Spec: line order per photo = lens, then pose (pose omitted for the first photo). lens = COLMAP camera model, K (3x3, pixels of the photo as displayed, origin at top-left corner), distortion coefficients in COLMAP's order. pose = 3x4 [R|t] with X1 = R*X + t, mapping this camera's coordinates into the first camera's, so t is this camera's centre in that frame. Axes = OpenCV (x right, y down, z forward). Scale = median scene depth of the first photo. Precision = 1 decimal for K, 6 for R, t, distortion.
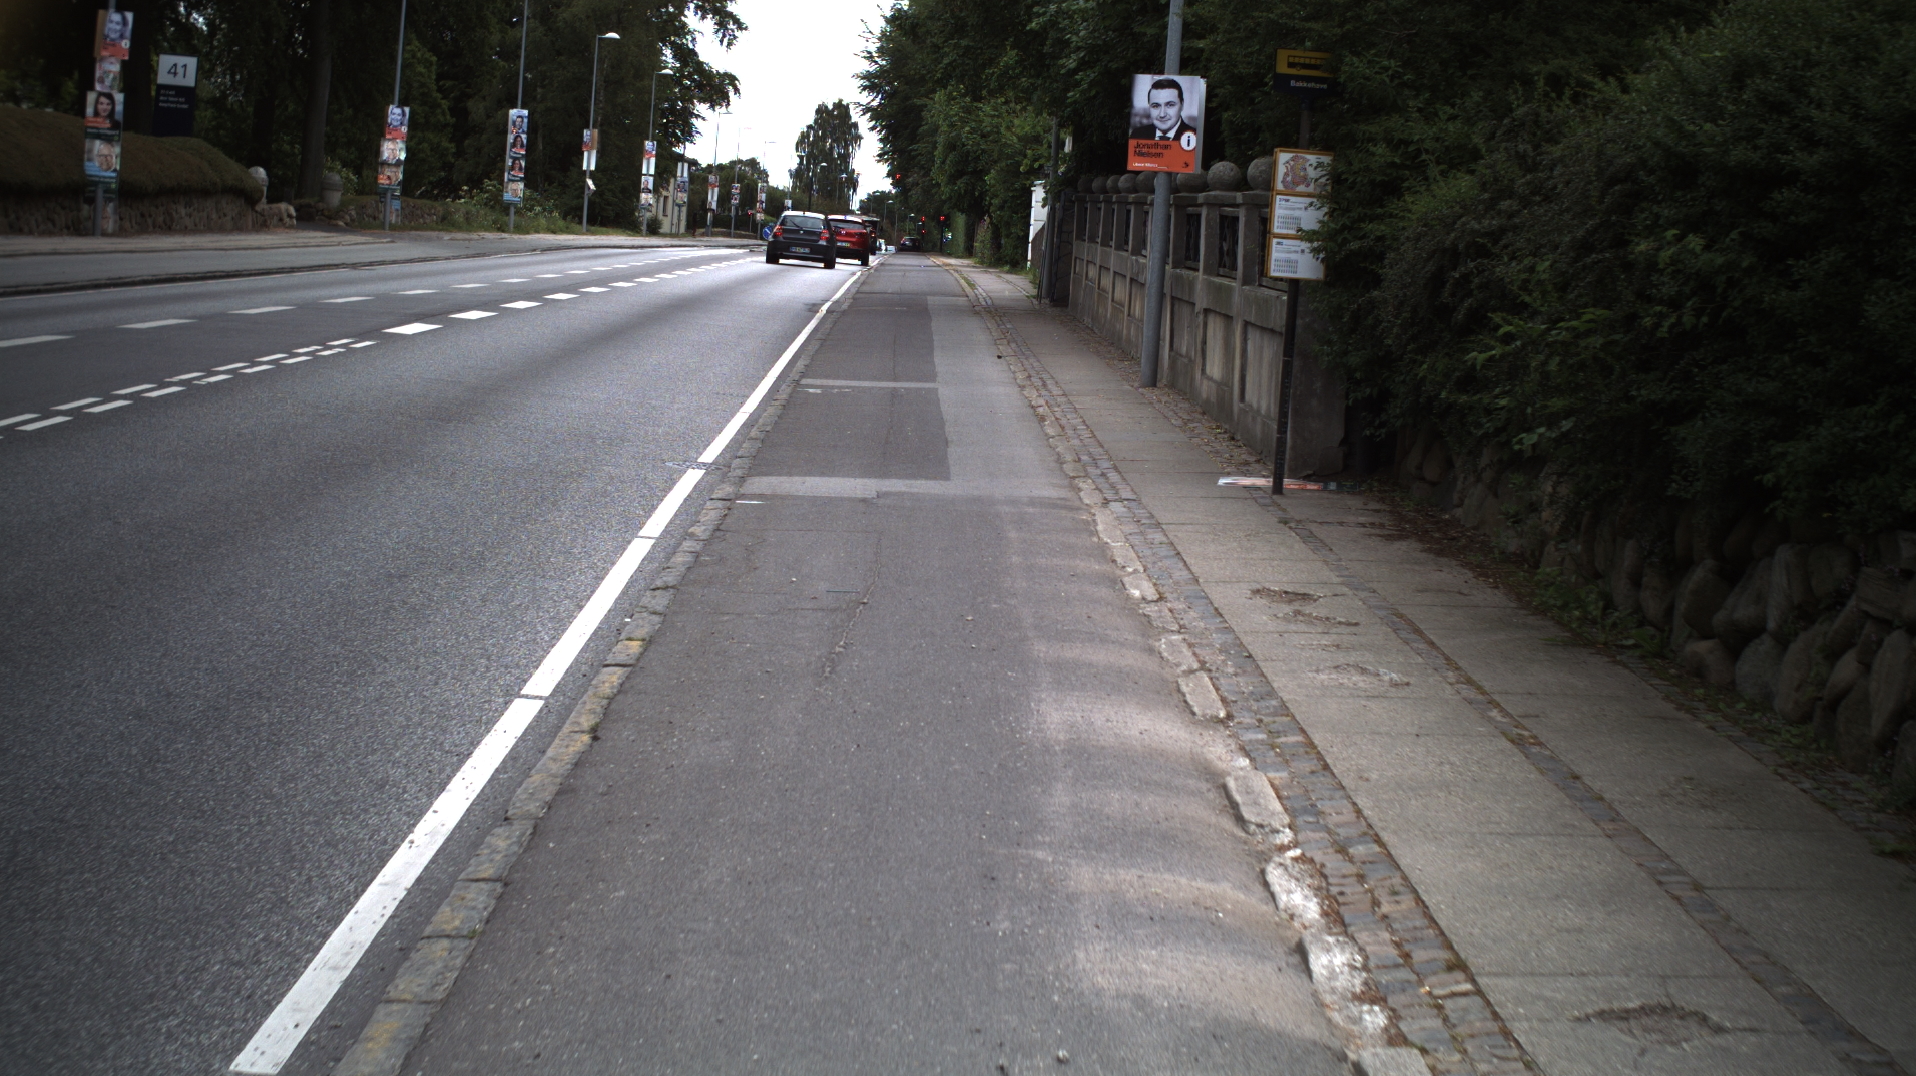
lens RADIAL K [[3335.7, 0, 958.0], [0, 3335.7, 538.0], [0, 0, 1]] dist [-0.279379, 0.281129]
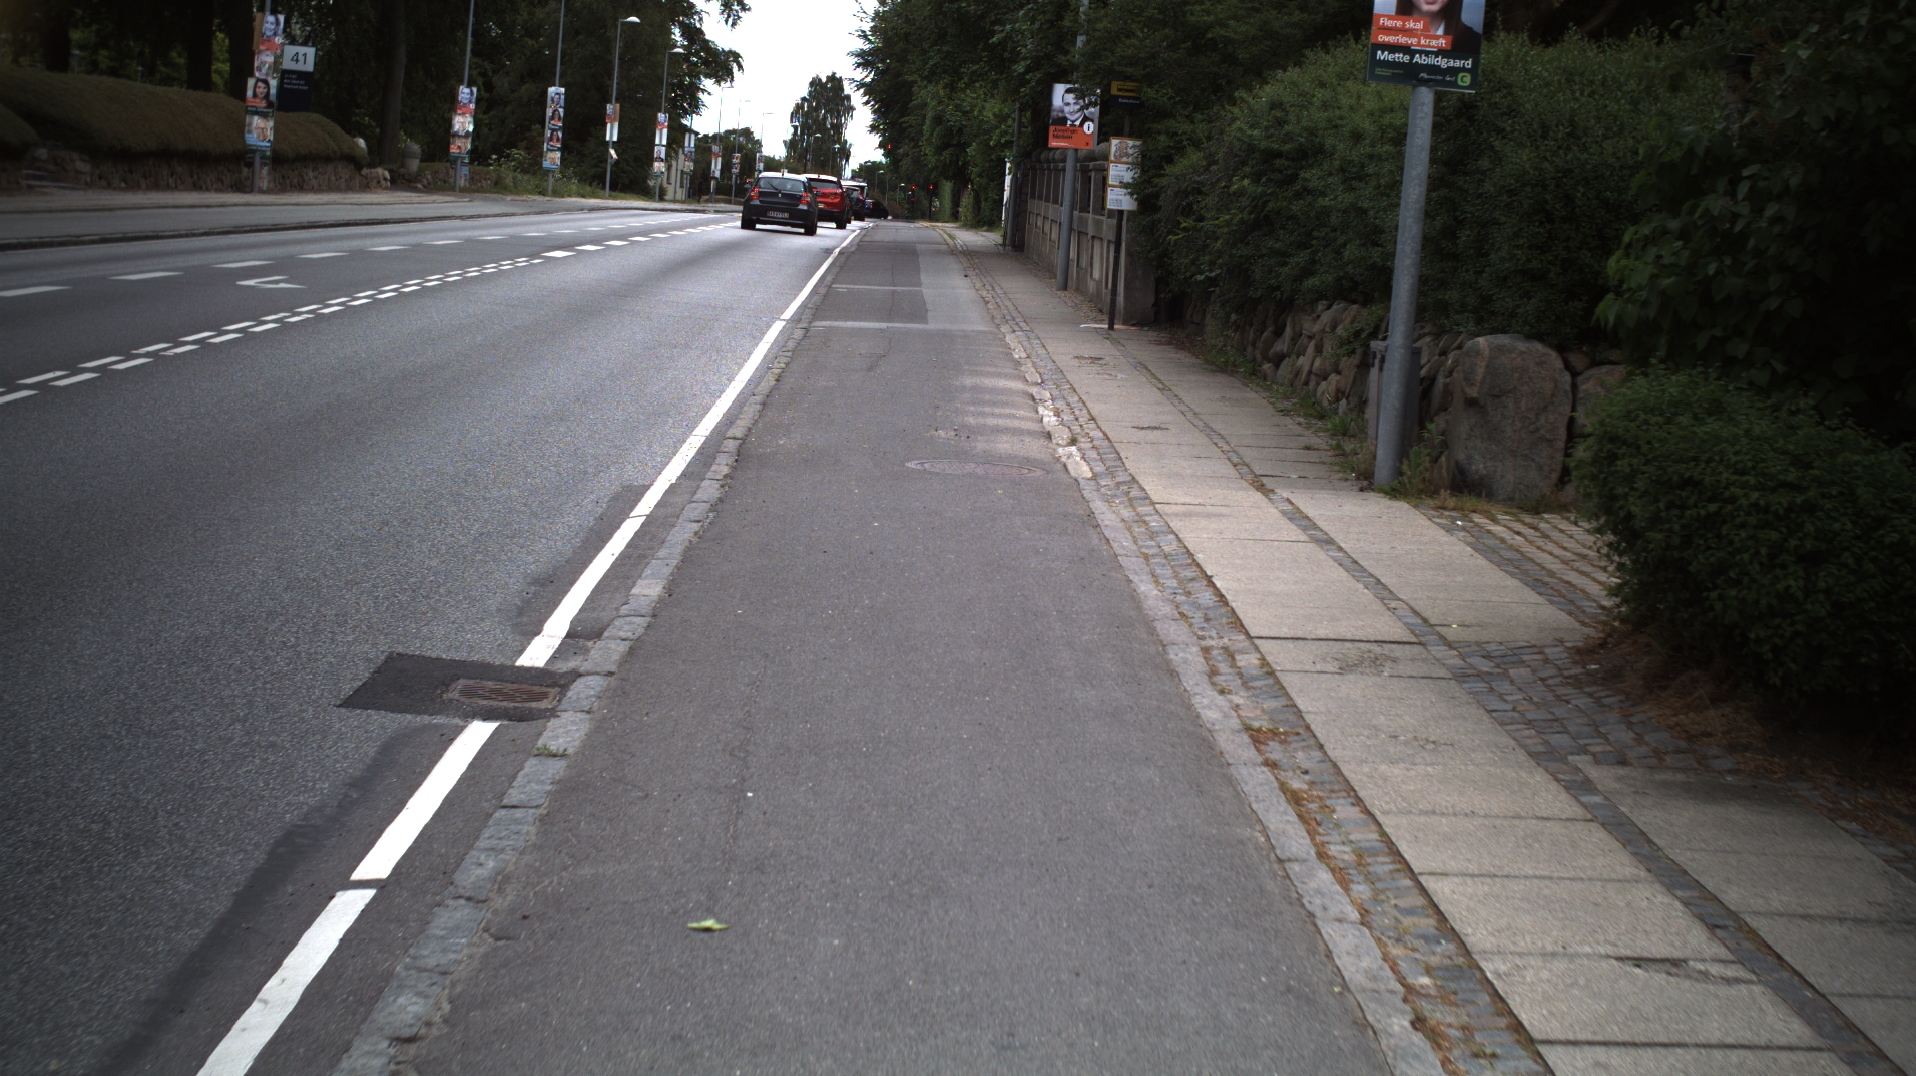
lens RADIAL K [[3335.7, 0, 958.0], [0, 3335.7, 538.0], [0, 0, 1]] dist [-0.279379, 0.281129]
pose [[0.999984, 0.004440, 0.003553, 0.002338], [-0.004471, 0.999951, 0.008803, 0.024345], [-0.003514, -0.008819, 0.999955, -0.231333]]
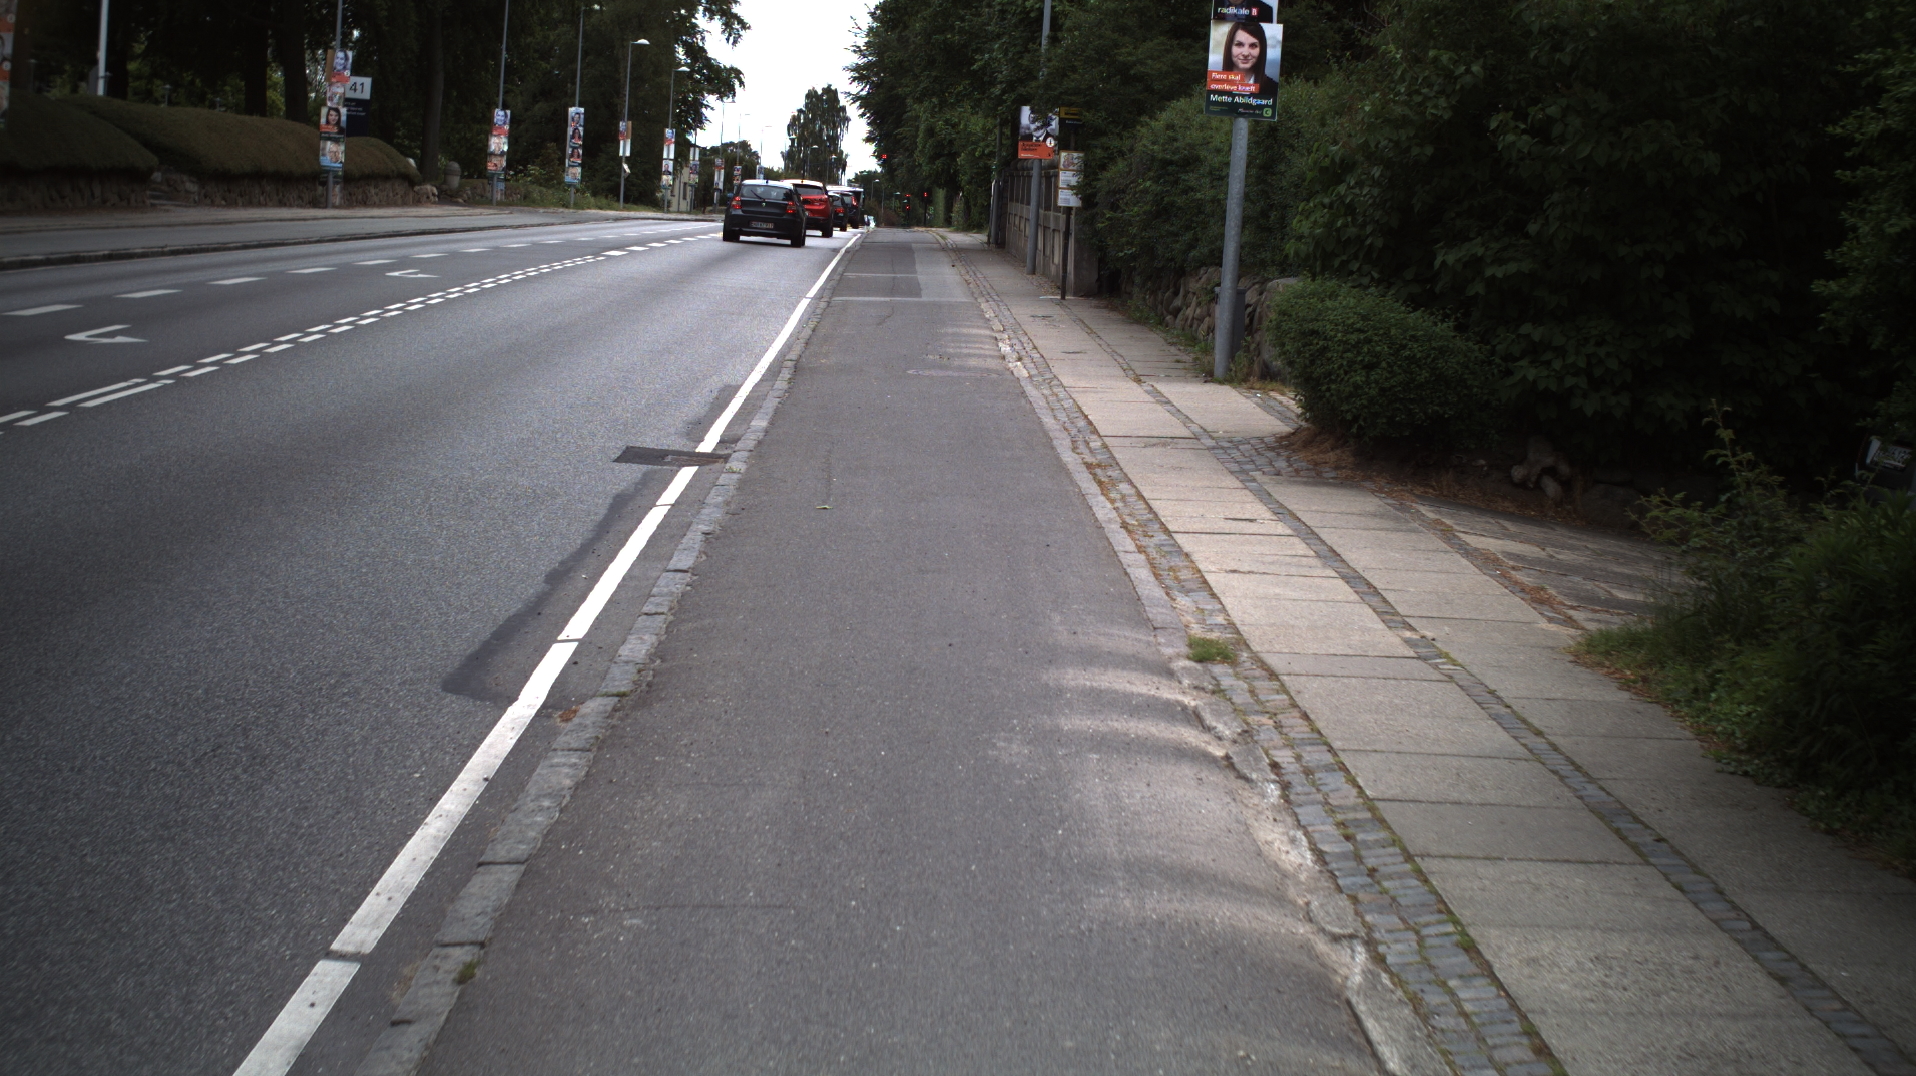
lens RADIAL K [[3335.7, 0, 958.0], [0, 3335.7, 538.0], [0, 0, 1]] dist [-0.279379, 0.281129]
pose [[0.999915, -0.012614, 0.003207, 0.003953], [0.012593, 0.999900, 0.006457, 0.040008], [-0.003288, -0.006416, 0.999974, -0.385213]]
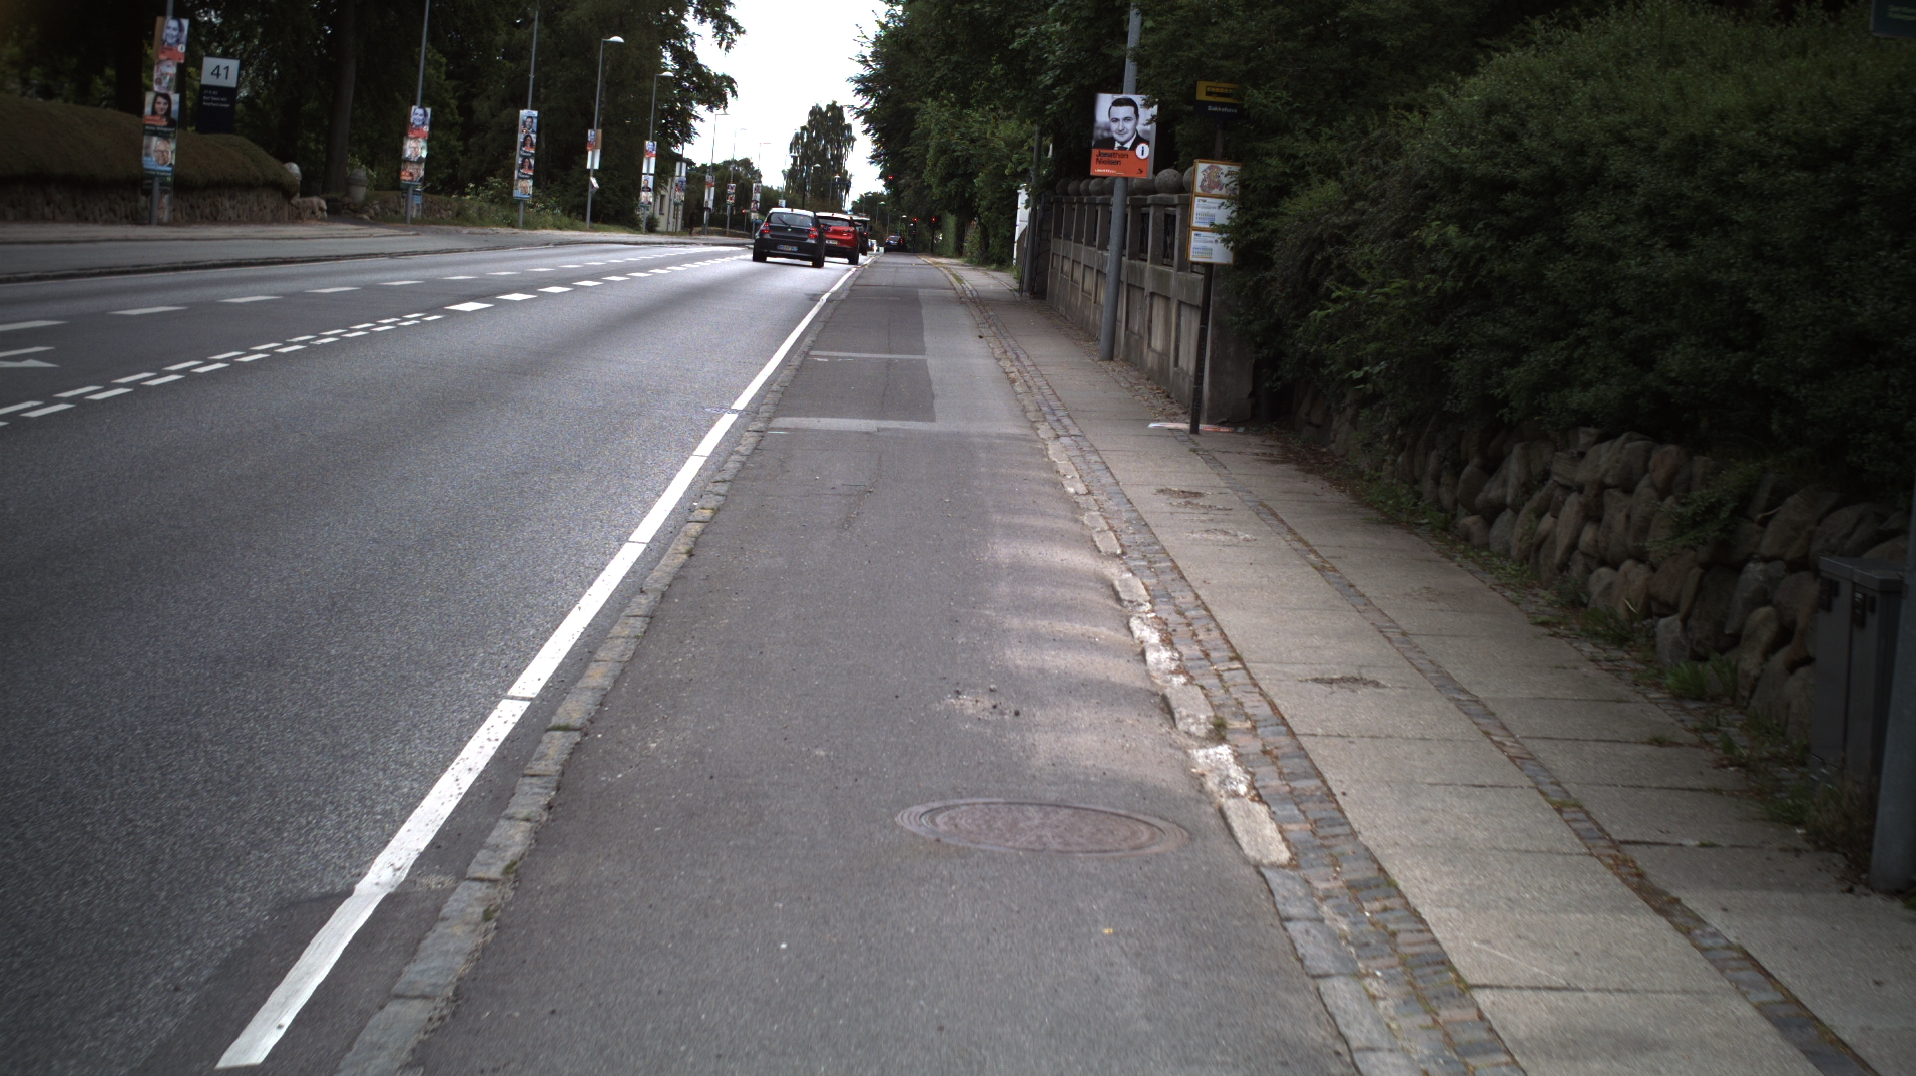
lens RADIAL K [[3335.7, 0, 958.0], [0, 3335.7, 538.0], [0, 0, 1]] dist [-0.279379, 0.281129]
pose [[0.999942, 0.010218, 0.003543, 0.000667], [-0.010215, 0.999948, -0.000679, 0.008248], [-0.003550, 0.000642, 0.999993, -0.076835]]
